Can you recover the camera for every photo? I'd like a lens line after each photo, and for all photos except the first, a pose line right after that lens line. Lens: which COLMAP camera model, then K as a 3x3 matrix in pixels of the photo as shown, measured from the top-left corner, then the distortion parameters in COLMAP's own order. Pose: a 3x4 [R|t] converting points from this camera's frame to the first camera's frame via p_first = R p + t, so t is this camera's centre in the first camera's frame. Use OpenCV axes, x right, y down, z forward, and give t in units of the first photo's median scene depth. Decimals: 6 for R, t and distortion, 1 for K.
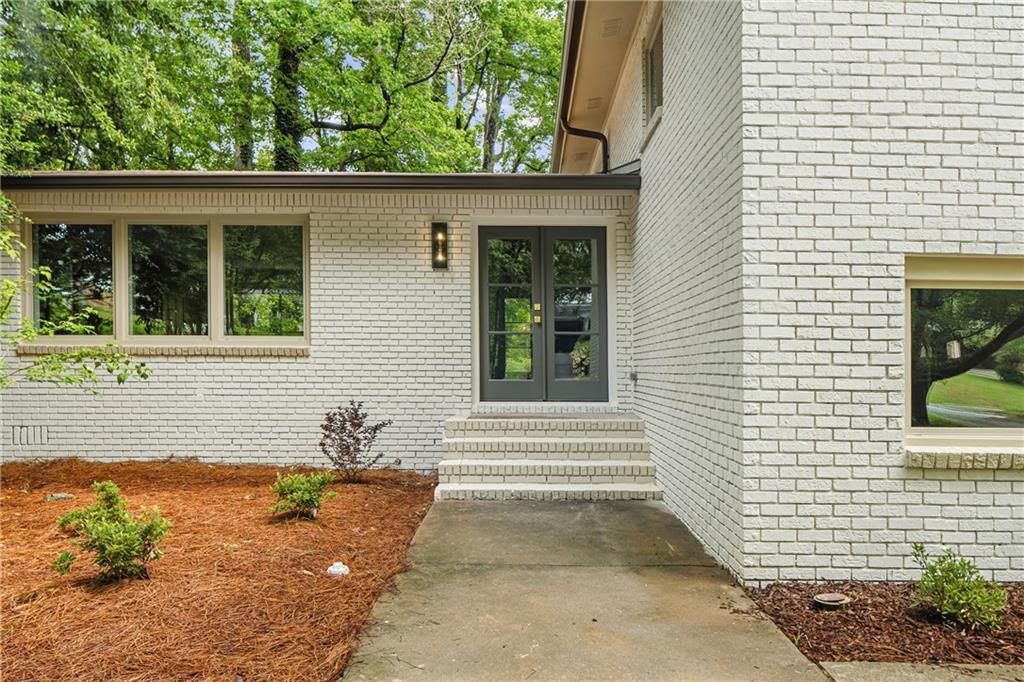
lens RADIAL K [[732.0, 0, 517.6], [0, 732.0, 371.2], [0, 0, 1]] dist [-0.000269, -0.000622]
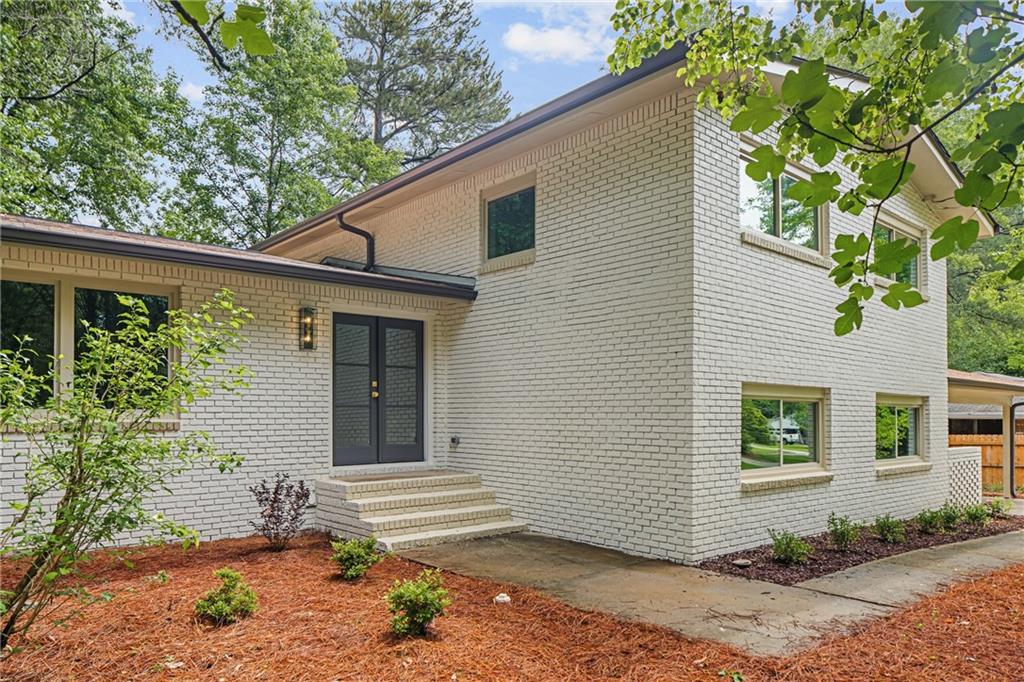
lens RADIAL K [[703.7, 0, 510.2], [0, 703.7, 402.4], [0, 0, 1]] dist [0.000222, -0.000584]
pose [[0.759541, 0.004227, 0.650446, -0.564717], [0.007795, 0.999848, -0.015601, -0.039789], [-0.650413, 0.016920, 0.759392, -0.009773]]
